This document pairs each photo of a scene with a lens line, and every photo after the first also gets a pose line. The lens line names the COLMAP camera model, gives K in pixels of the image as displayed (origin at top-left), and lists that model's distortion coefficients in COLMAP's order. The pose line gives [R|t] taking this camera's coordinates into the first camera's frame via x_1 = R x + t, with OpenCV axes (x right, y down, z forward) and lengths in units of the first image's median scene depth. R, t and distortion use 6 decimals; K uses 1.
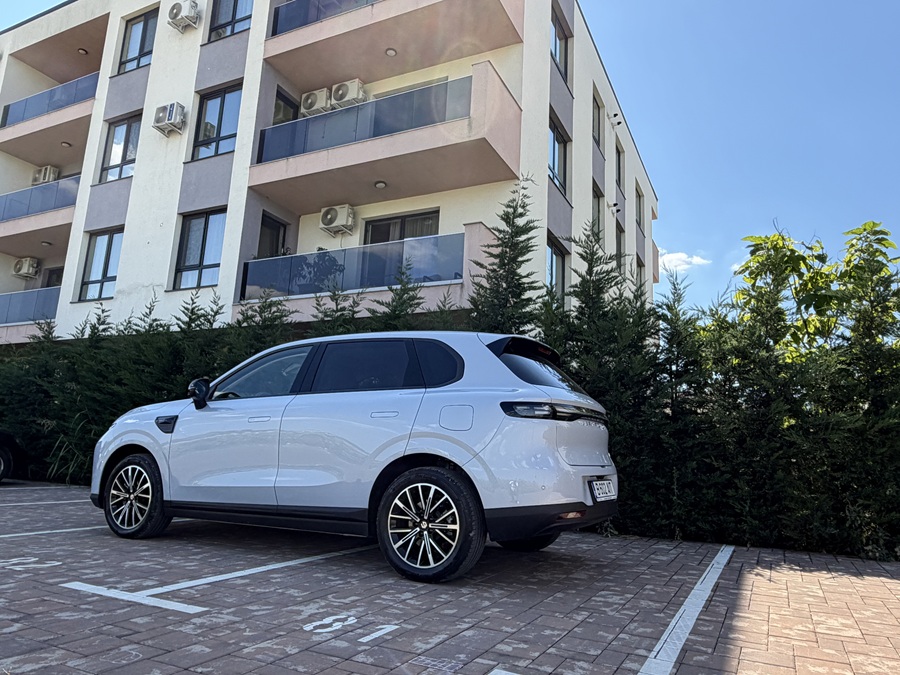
lens RADIAL K [[631.5, 0, 450.0], [0, 631.5, 337.5], [0, 0, 1]] dist [0.000679, -0.001373]
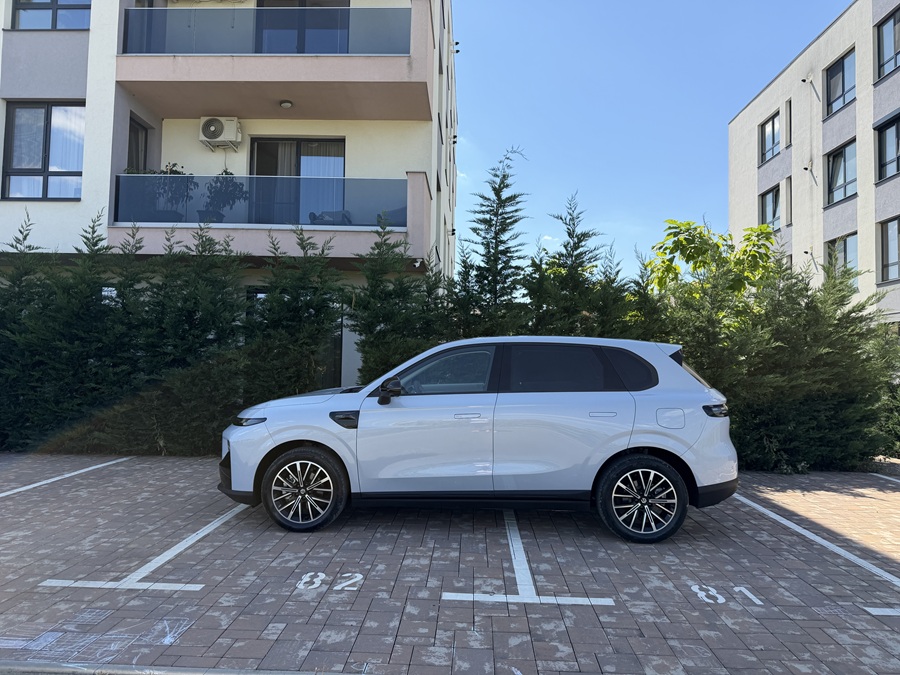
lens RADIAL K [[631.2, 0, 456.2], [0, 631.2, 336.4], [0, 0, 1]] dist [0.055836, -0.082906]
pose [[0.908002, -0.007493, 0.418898, -0.325701], [-0.059933, 0.987234, 0.147569, -0.071200], [-0.414656, -0.159099, 0.895962, 0.016898]]
